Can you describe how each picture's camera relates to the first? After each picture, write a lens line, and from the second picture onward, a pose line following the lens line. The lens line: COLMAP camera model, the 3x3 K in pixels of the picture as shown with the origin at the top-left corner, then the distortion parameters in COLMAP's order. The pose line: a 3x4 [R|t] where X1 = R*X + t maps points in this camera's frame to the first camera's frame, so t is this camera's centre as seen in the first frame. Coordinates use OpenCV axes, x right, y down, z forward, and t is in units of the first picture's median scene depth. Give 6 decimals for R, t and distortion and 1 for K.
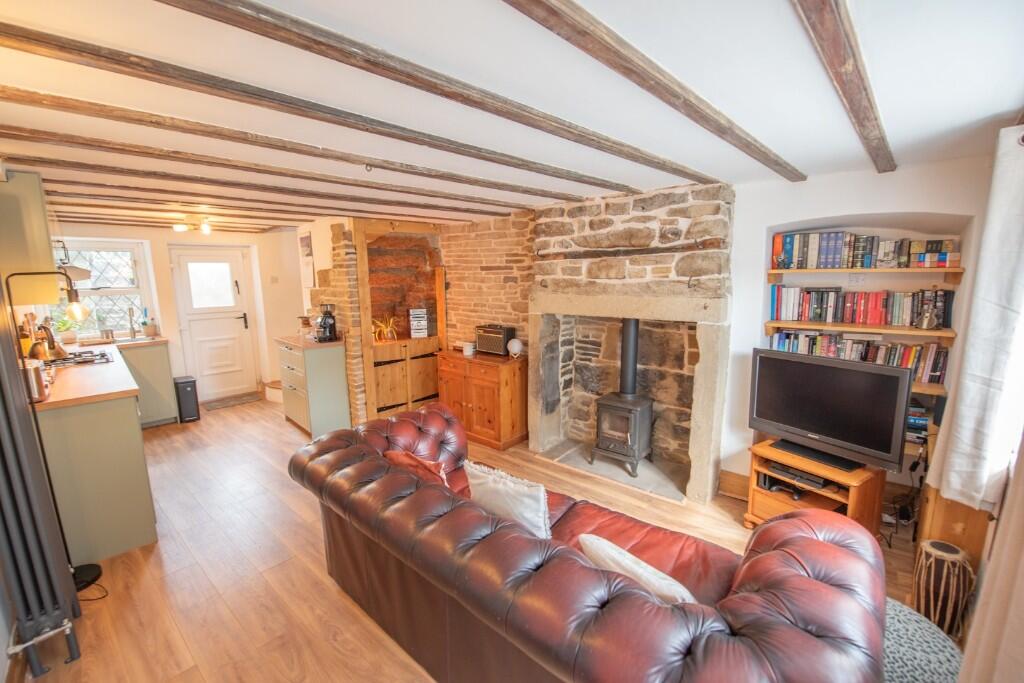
lens RADIAL K [[409.9, 0, 512.0], [0, 409.9, 341.5], [0, 0, 1]] dist [-0.000799, -0.000235]
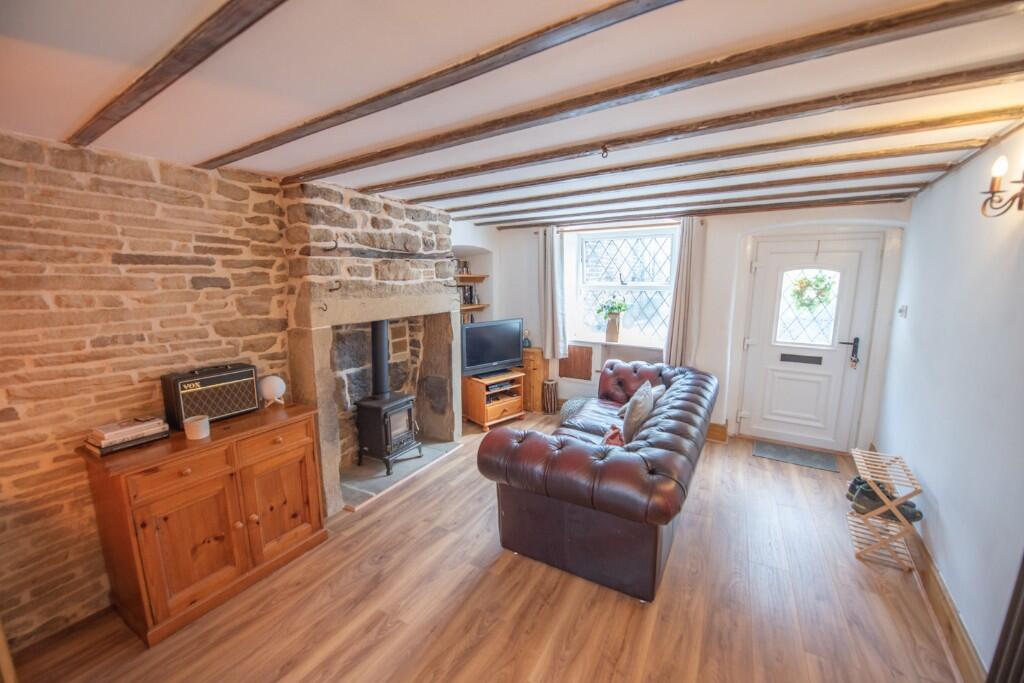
lens RADIAL K [[409.9, 0, 512.0], [0, 409.9, 341.5], [0, 0, 1]] dist [-0.000799, -0.000235]
pose [[-0.181735, -0.139477, 0.973406, -0.757620], [0.161425, 0.972229, 0.169446, -0.120107], [-0.970007, 0.187927, -0.154173, 0.833817]]
